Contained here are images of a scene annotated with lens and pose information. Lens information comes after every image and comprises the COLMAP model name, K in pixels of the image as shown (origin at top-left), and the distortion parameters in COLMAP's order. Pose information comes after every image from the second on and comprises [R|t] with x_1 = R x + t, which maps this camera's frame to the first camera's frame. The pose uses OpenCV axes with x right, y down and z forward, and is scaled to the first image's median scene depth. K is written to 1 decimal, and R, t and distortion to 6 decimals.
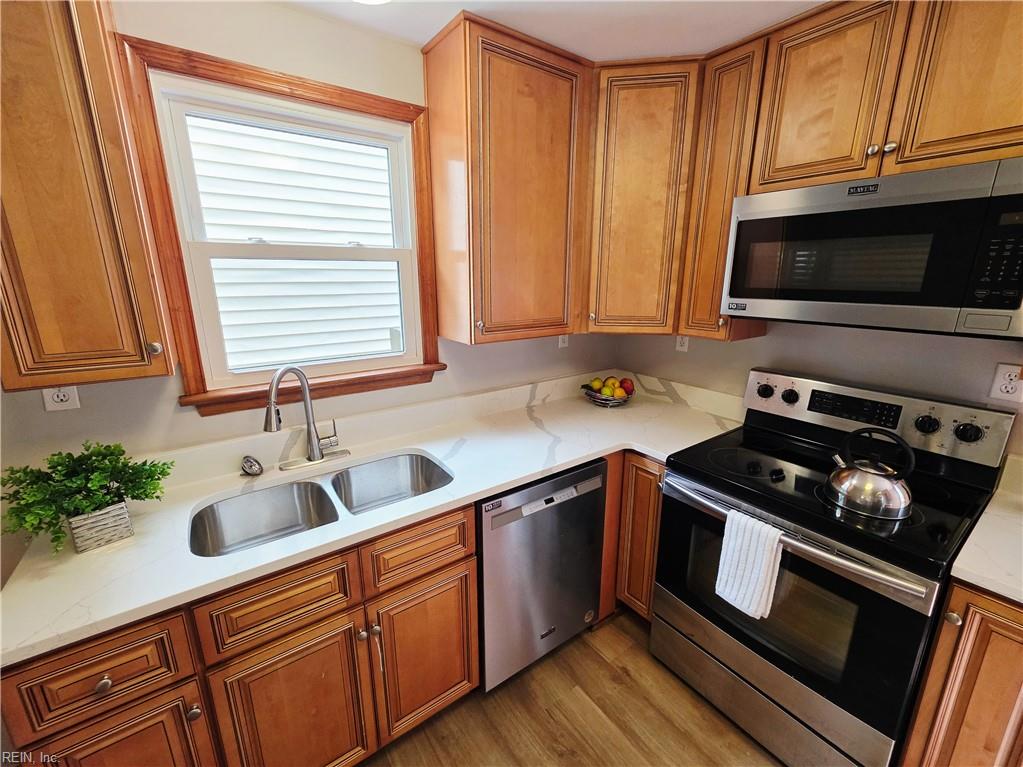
lens RADIAL K [[422.2, 0, 511.5], [0, 422.2, 383.5], [0, 0, 1]] dist [-0.000617, 0.000040]
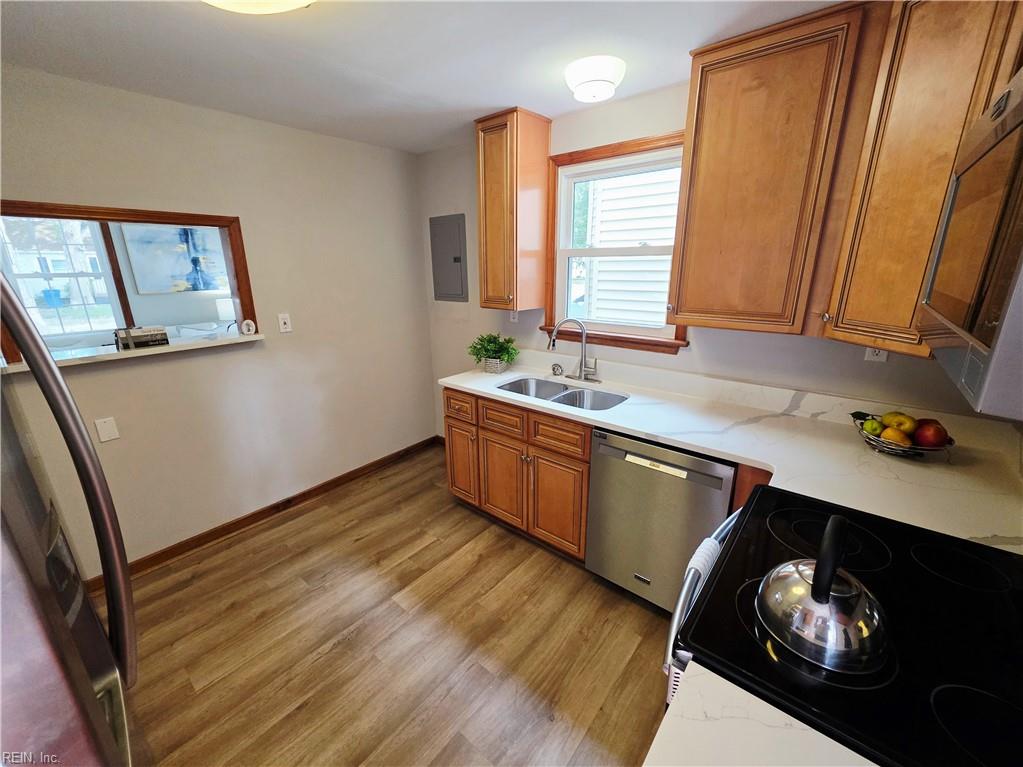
lens RADIAL K [[412.6, 0, 511.5], [0, 412.6, 383.5], [0, 0, 1]] dist [-0.001079, -0.000085]
pose [[0.254190, 0.267030, -0.929560, 0.937278], [-0.232459, 0.949823, 0.209284, -0.073376], [0.938803, 0.162887, 0.303509, 0.245136]]
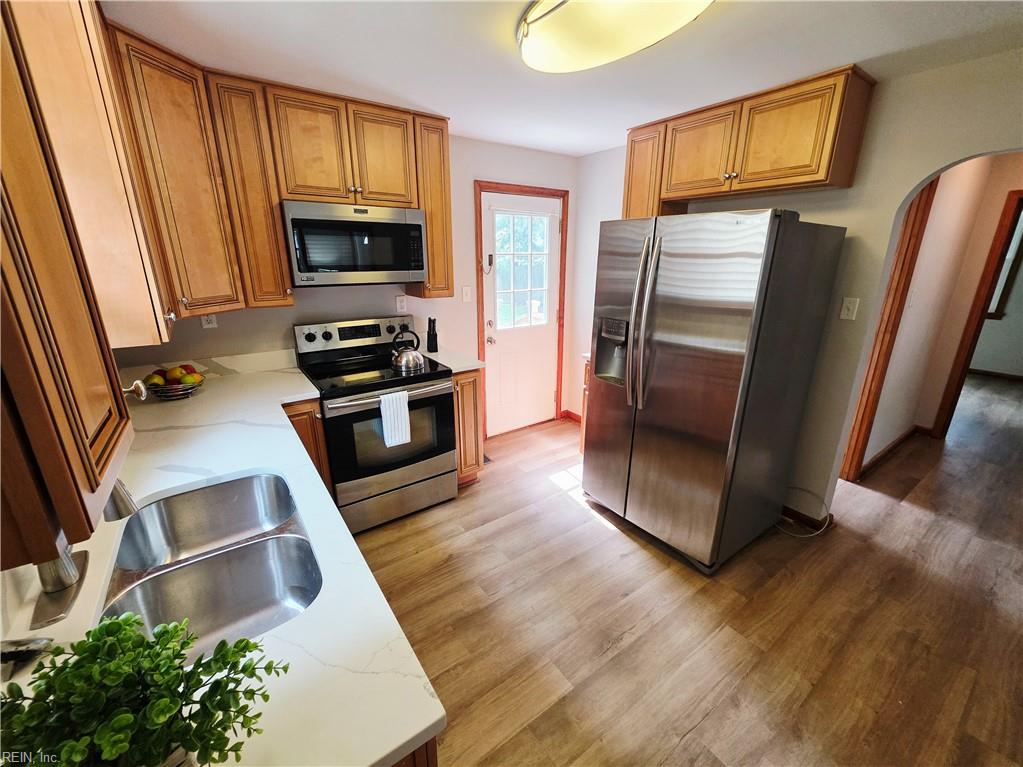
lens RADIAL K [[422.2, 0, 511.5], [0, 422.2, 383.5], [0, 0, 1]] dist [-0.000617, 0.000040]
pose [[-0.001319, -0.293301, 0.956019, -0.914247], [0.245907, 0.926569, 0.284605, -0.085958], [-0.969292, 0.235468, 0.070903, 0.292680]]
